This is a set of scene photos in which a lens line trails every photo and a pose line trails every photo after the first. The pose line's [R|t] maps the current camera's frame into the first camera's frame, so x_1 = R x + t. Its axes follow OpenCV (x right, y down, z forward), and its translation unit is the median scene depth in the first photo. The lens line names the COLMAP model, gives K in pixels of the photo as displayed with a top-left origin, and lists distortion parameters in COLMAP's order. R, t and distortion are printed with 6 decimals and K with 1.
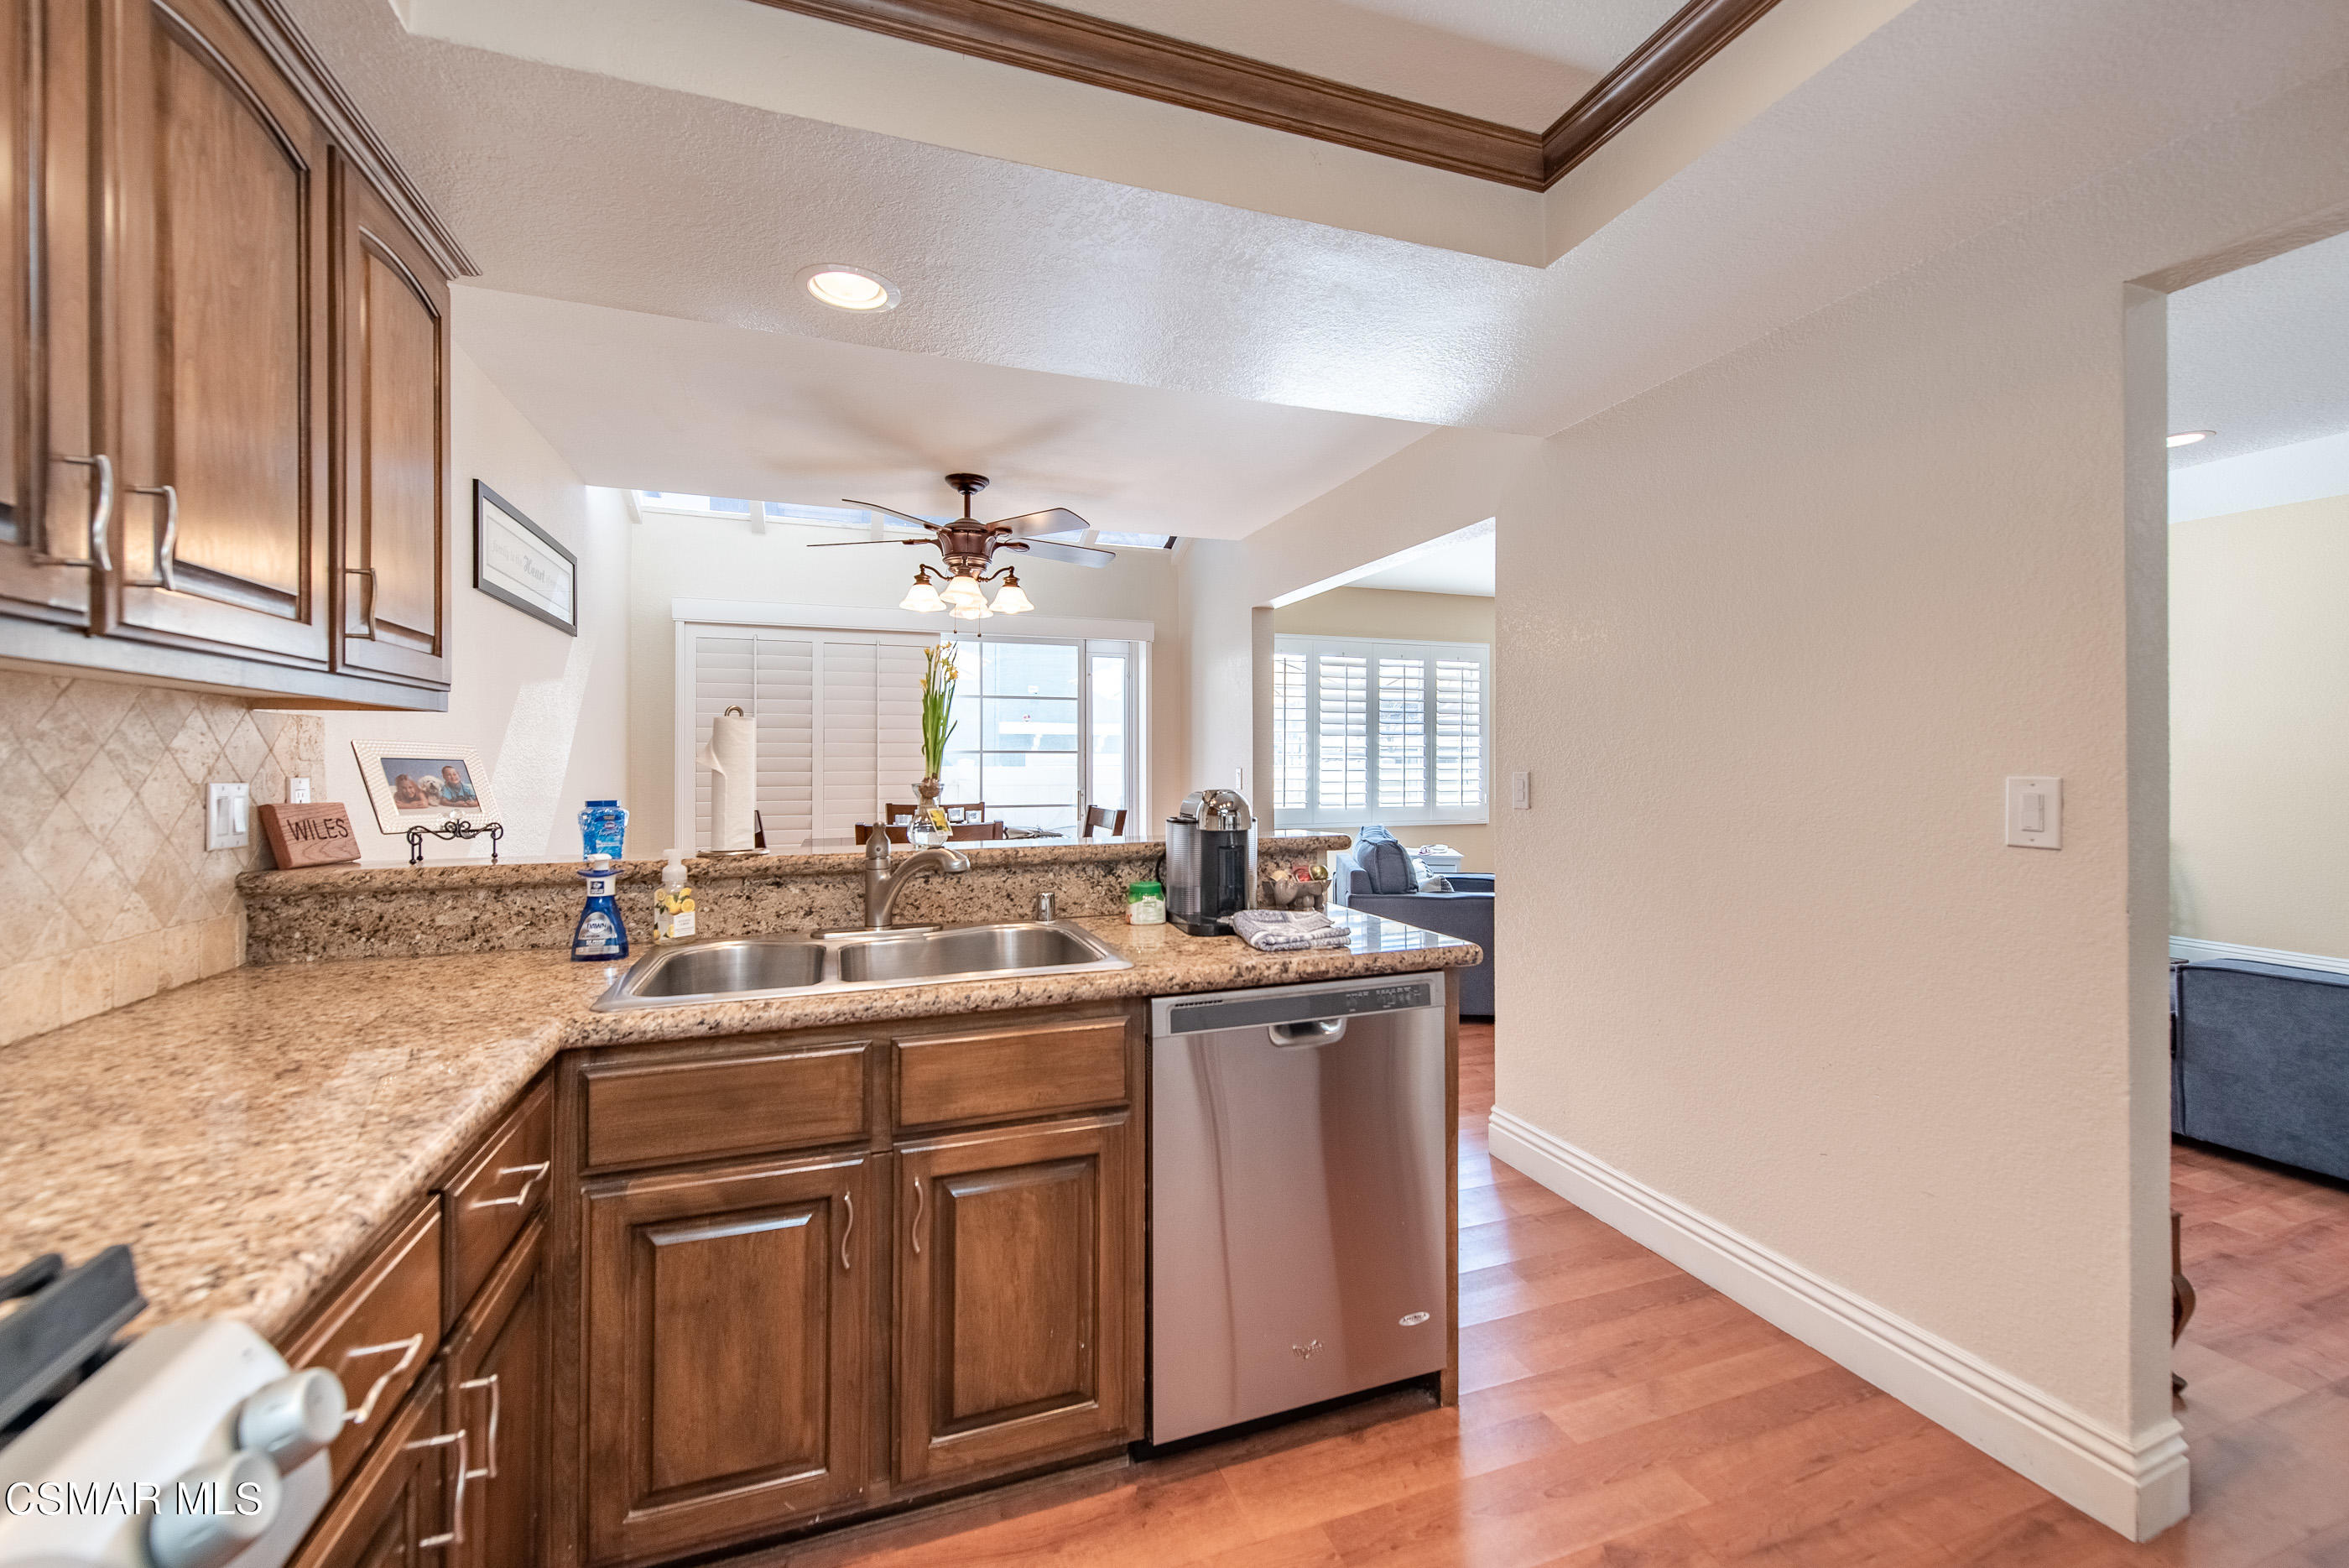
lens RADIAL K [[926.0, 0, 1180.5], [0, 926.0, 766.7], [0, 0, 1]] dist [0.017495, -0.005266]
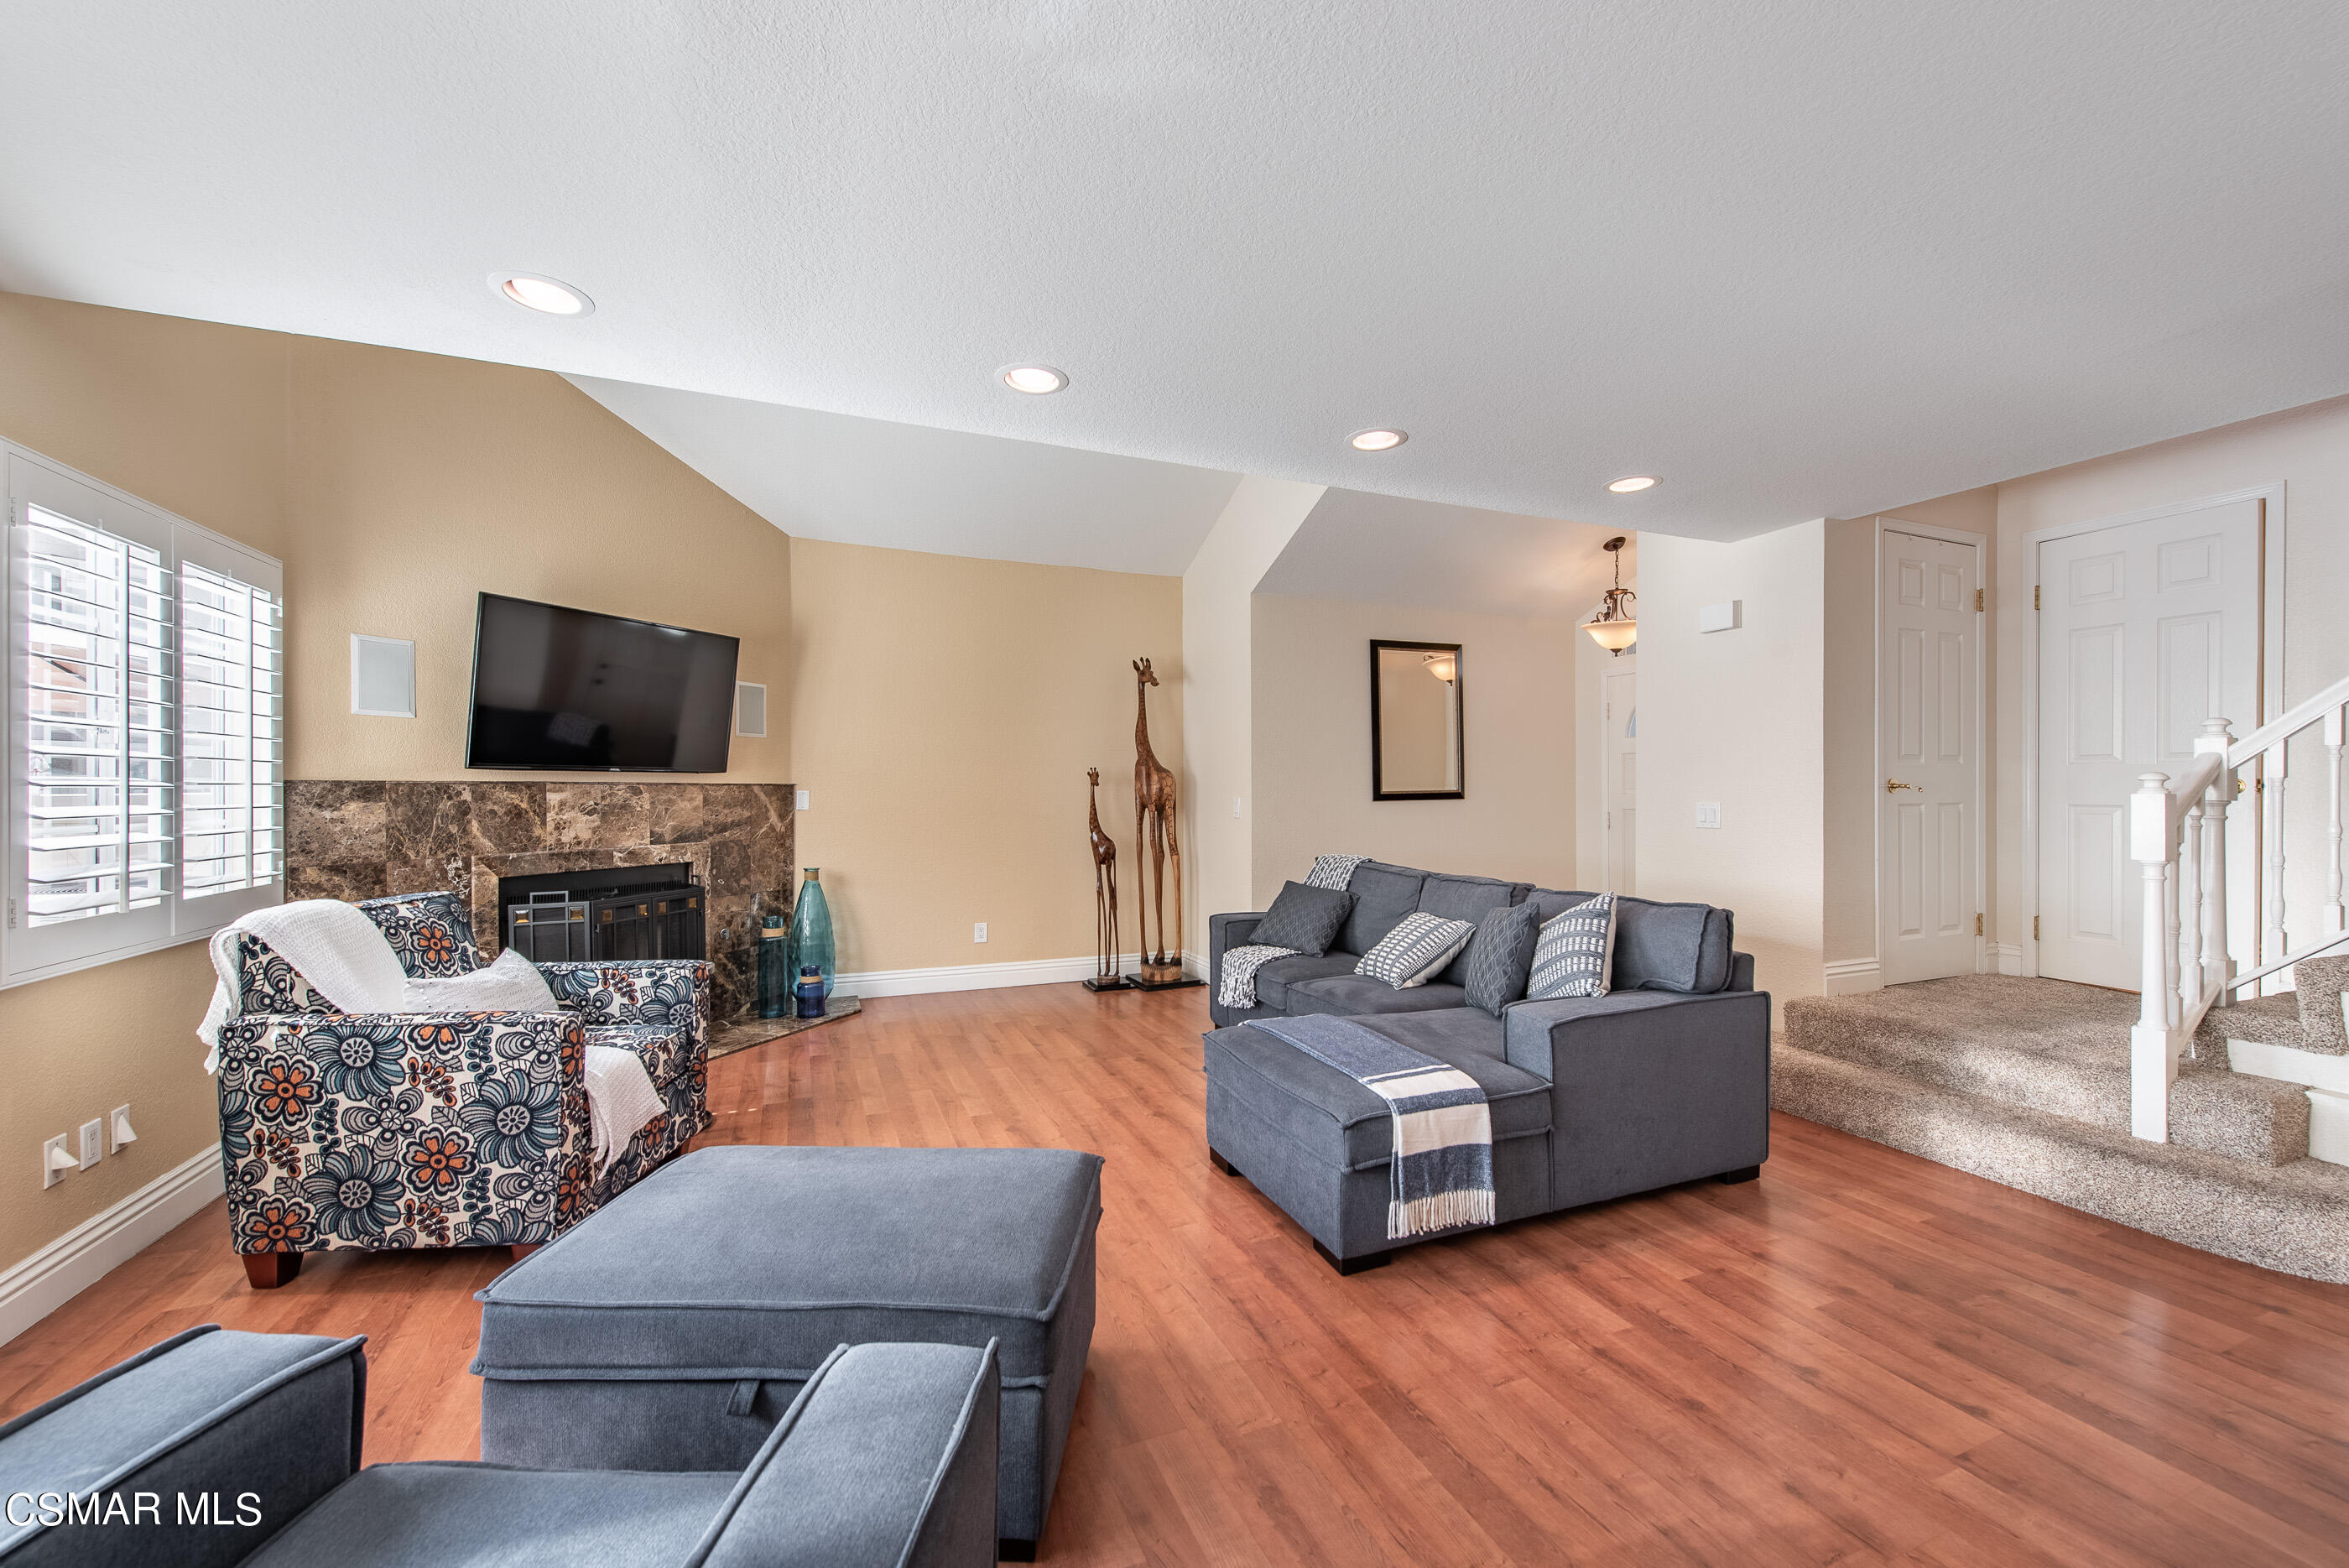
lens RADIAL K [[926.0, 0, 1183.6], [0, 926.0, 791.1], [0, 0, 1]] dist [0.017495, -0.005266]
pose [[-0.057473, -0.001770, 0.998345, 0.156853], [0.004483, 0.999988, 0.002031, -0.010333], [-0.998337, 0.004593, -0.057464, 1.161493]]
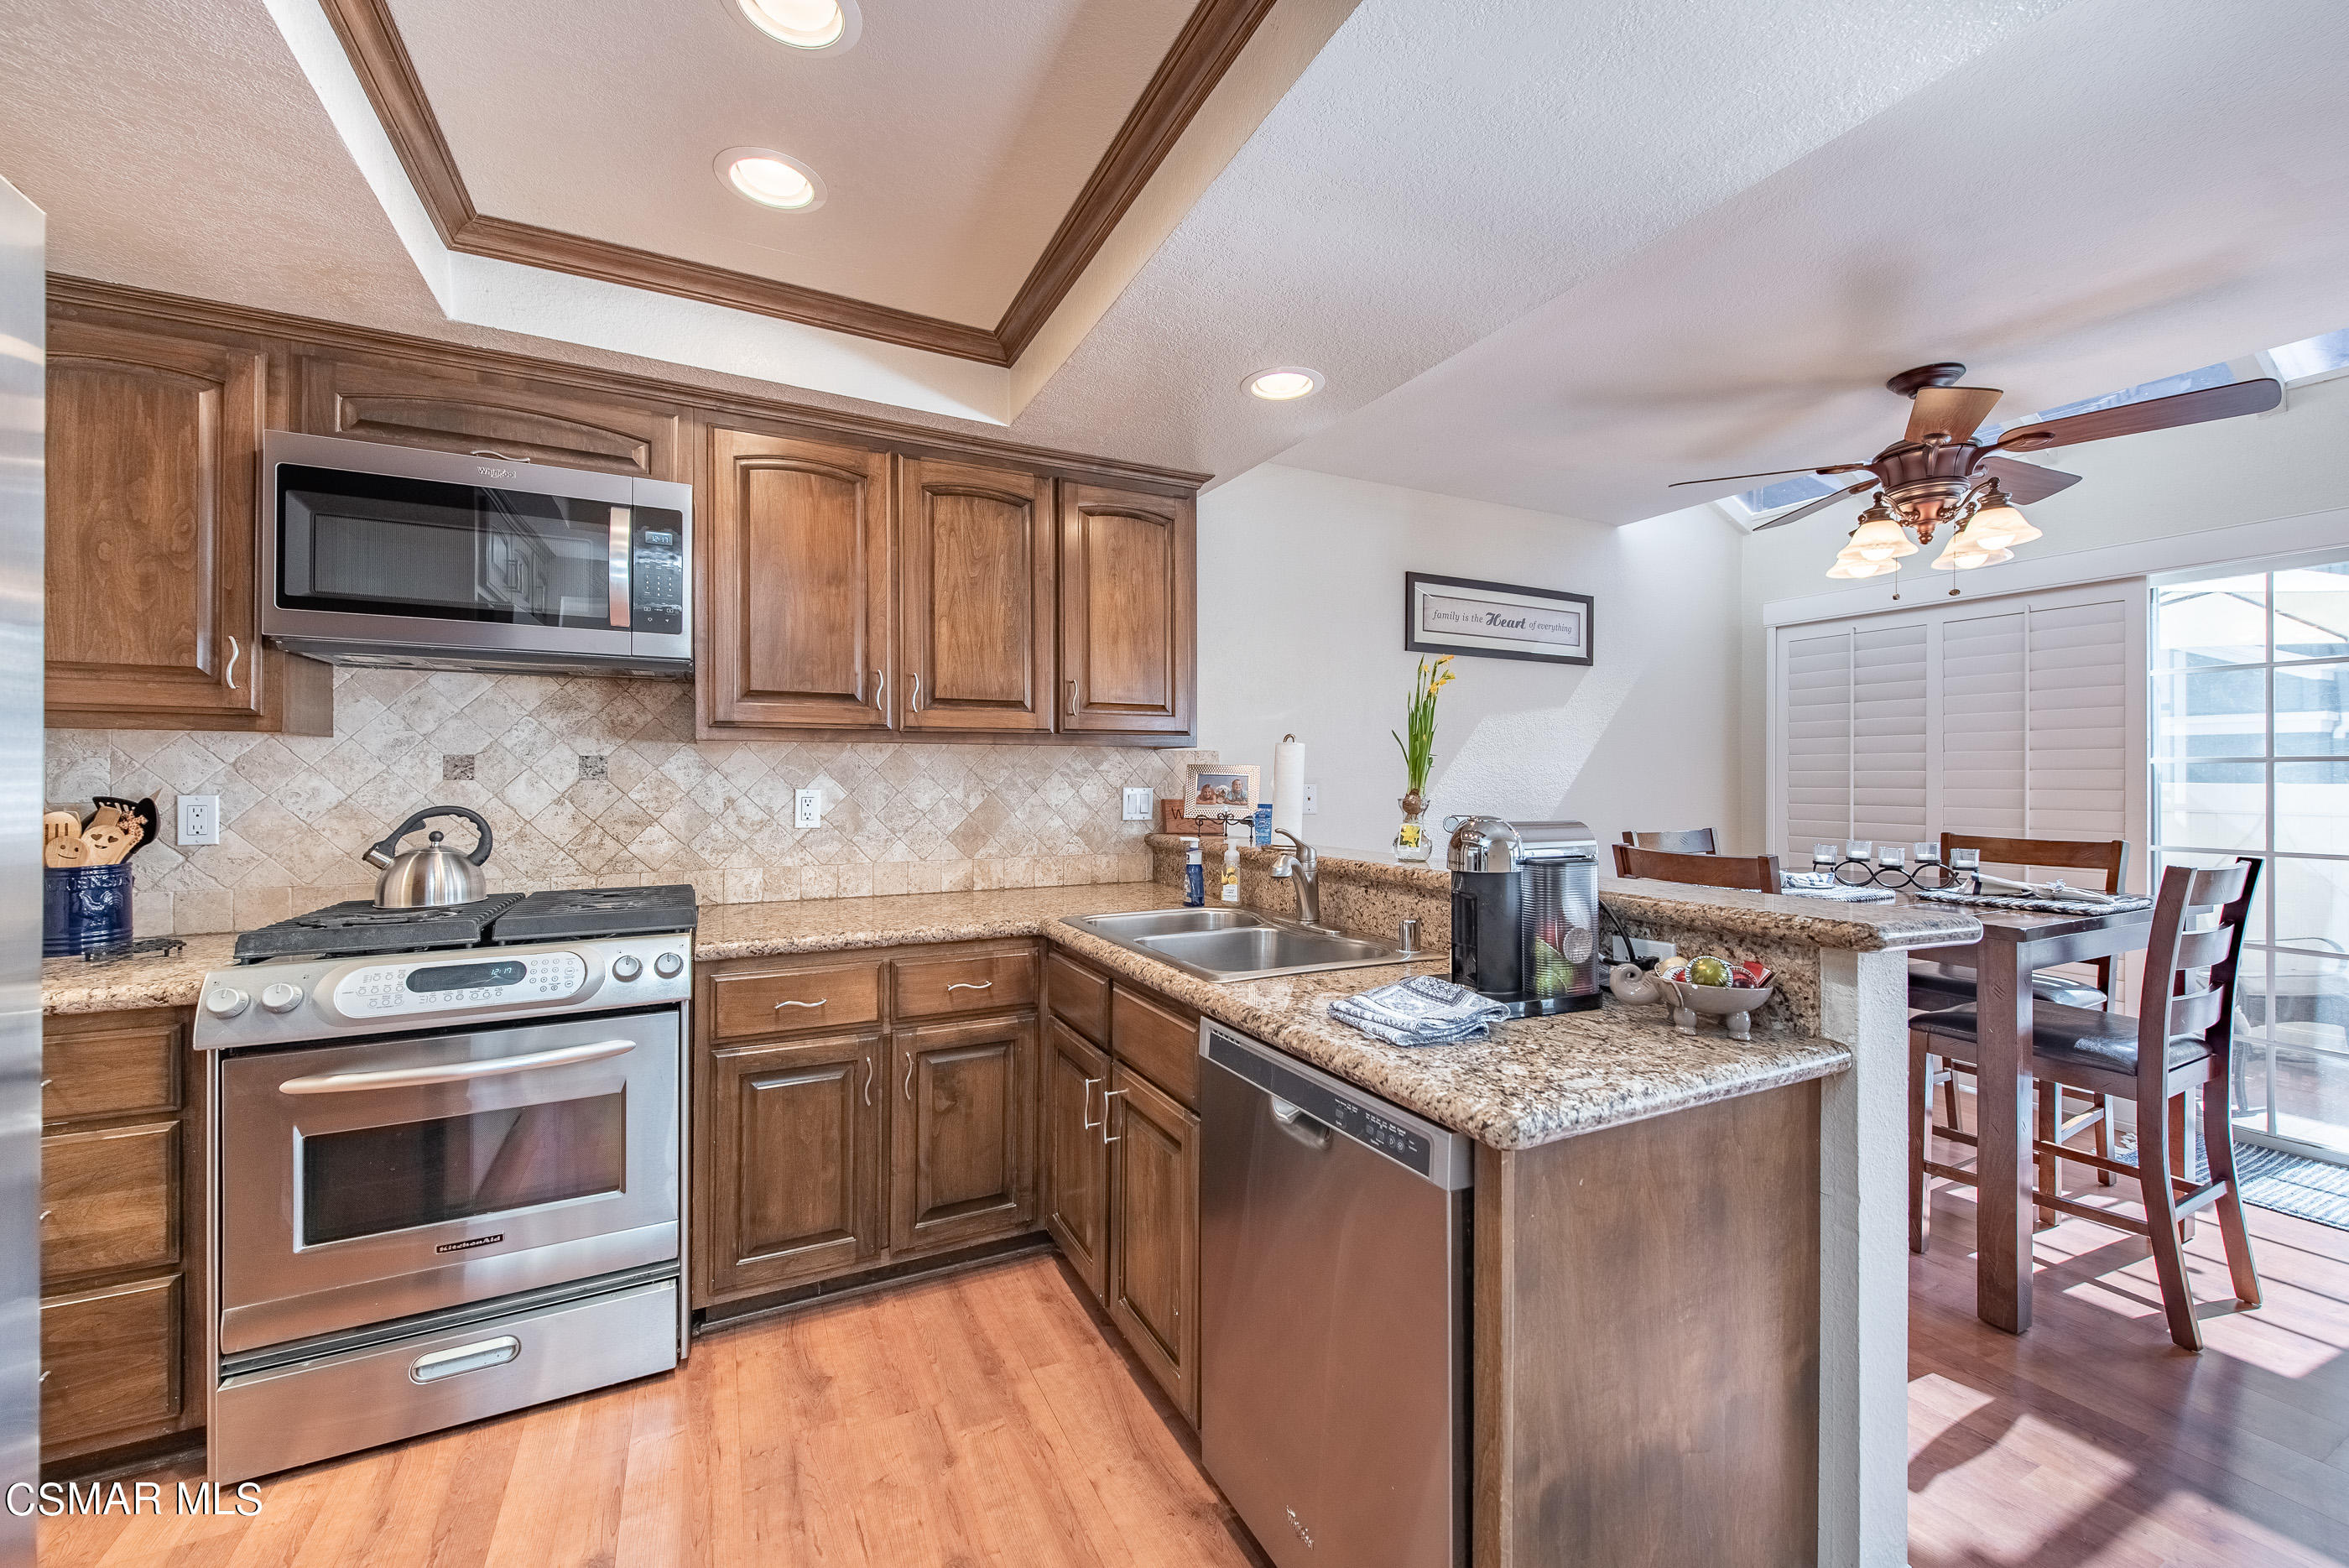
lens RADIAL K [[926.0, 0, 1173.6], [0, 926.0, 773.2], [0, 0, 1]] dist [0.017495, -0.005266]
pose [[0.128359, -0.001097, -0.991727, 0.416151], [-0.005170, 0.999985, -0.001775, -0.004194], [0.991714, 0.005355, 0.128351, 0.362880]]
